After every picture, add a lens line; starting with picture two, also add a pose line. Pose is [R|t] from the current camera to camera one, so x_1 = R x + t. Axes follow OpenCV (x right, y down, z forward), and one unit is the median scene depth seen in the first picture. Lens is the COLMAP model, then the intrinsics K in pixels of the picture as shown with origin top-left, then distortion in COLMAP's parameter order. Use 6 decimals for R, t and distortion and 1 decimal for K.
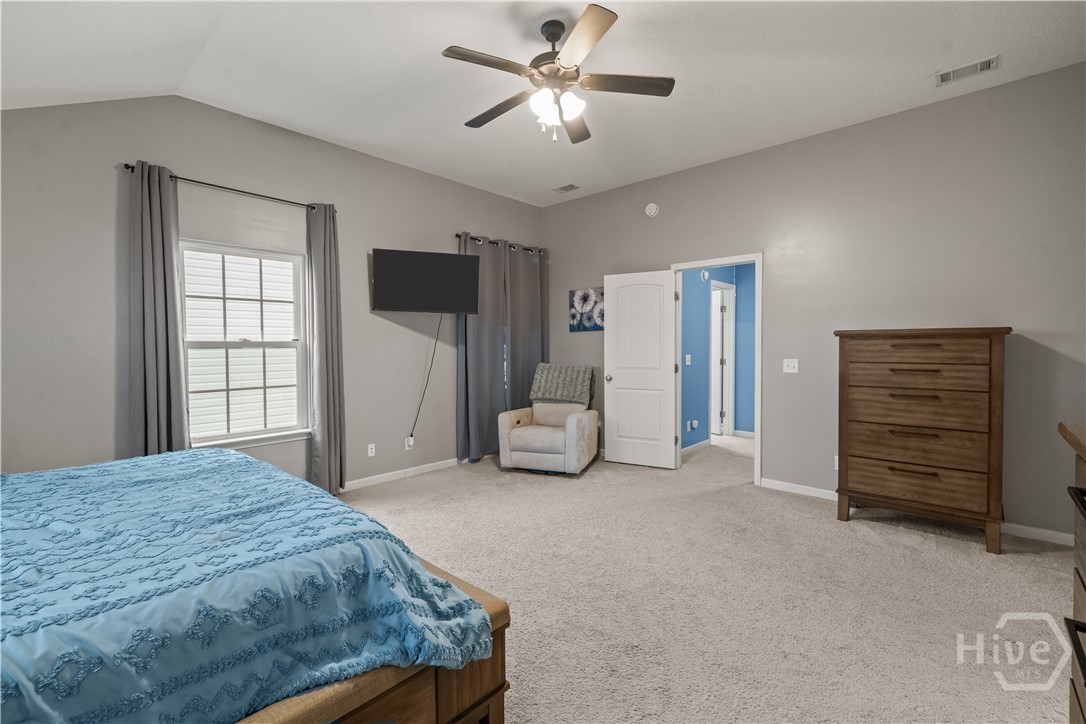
lens RADIAL K [[476.8, 0, 541.1], [0, 476.8, 359.9], [0, 0, 1]] dist [0.000745, -0.000014]
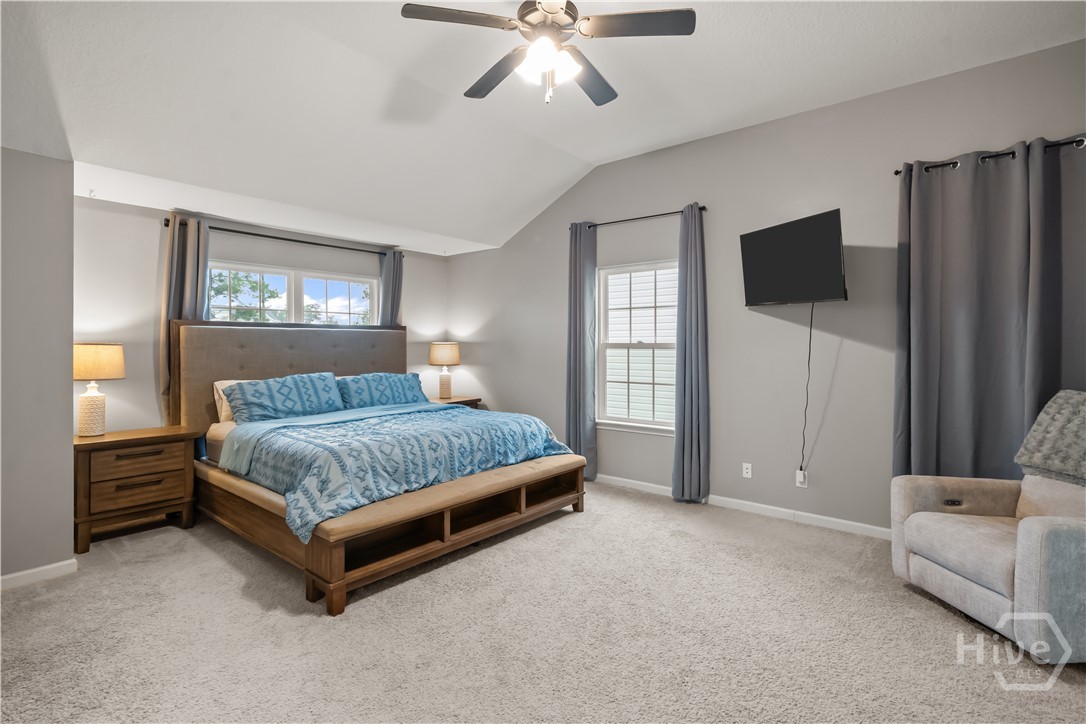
lens RADIAL K [[533.1, 0, 520.6], [0, 533.1, 344.3], [0, 0, 1]] dist [-0.000163, -0.000326]
pose [[0.022263, 0.007226, -0.999726, 0.583107], [-0.028100, 0.999583, 0.006599, -0.030472], [0.999357, 0.027945, 0.022457, 0.566752]]
